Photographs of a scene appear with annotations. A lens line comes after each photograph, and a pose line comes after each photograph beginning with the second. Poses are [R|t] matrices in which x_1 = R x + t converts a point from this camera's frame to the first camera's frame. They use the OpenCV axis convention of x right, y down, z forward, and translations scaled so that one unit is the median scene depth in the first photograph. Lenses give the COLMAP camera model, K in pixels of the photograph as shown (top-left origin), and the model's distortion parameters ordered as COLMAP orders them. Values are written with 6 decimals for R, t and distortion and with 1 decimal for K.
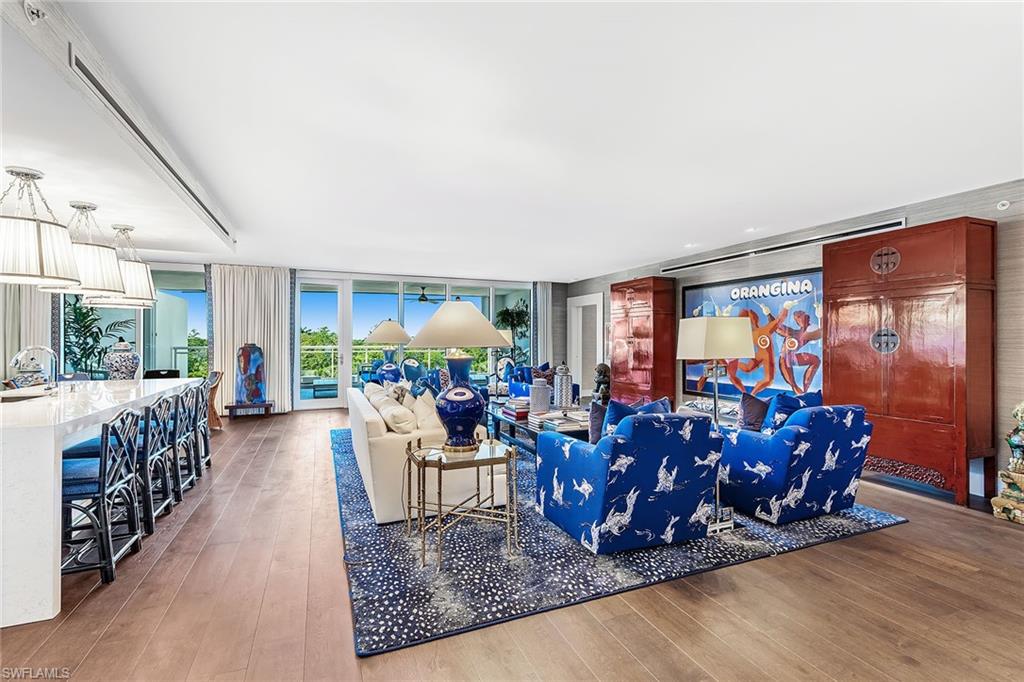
lens RADIAL K [[468.7, 0, 512.6], [0, 468.7, 340.9], [0, 0, 1]] dist [0.010947, 0.000156]
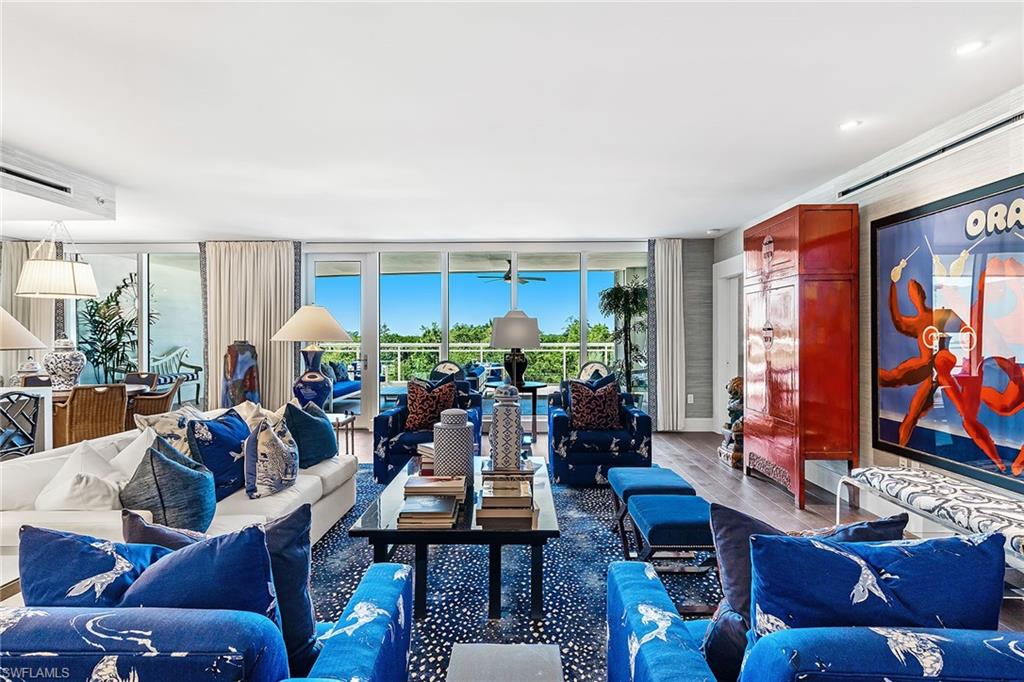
lens RADIAL K [[593.0, 0, 512.6], [0, 593.0, 338.6], [0, 0, 1]] dist [0.006054, 0.000400]
pose [[0.916157, -0.000881, -0.400818, 0.281430], [0.002194, 0.999994, 0.002816, 0.000305], [0.400813, -0.003459, 0.916153, 0.316515]]
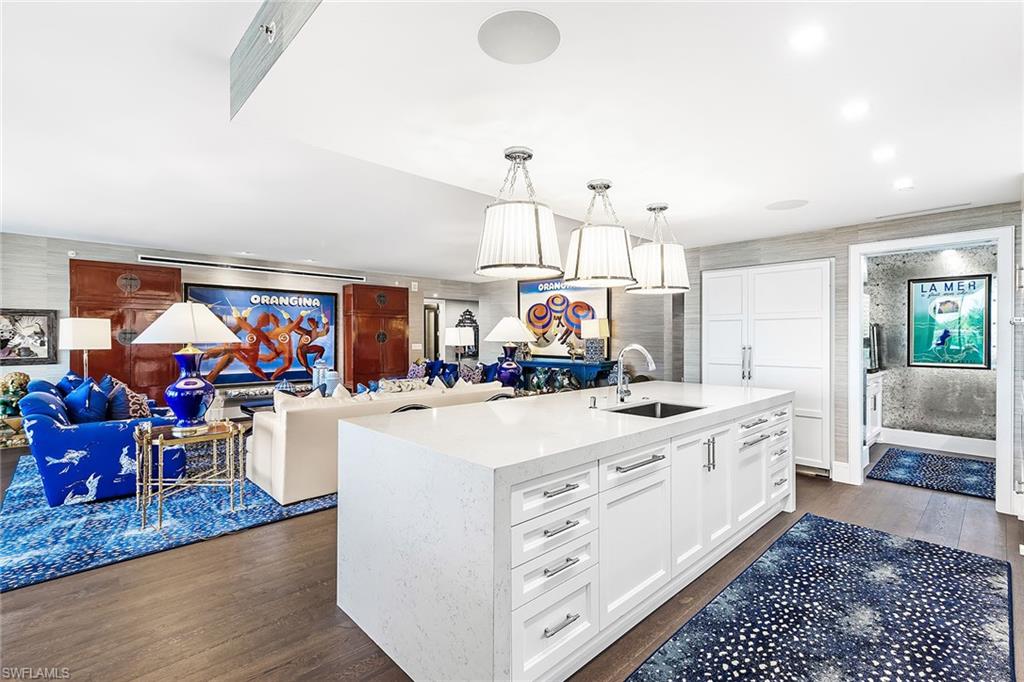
lens RADIAL K [[468.7, 0, 514.2], [0, 468.7, 338.0], [0, 0, 1]] dist [0.010947, 0.000156]
pose [[-0.363311, -0.000479, 0.931668, -0.844828], [-0.001874, 0.999998, -0.000217, 0.000543], [-0.931666, -0.001825, -0.363312, 0.744768]]
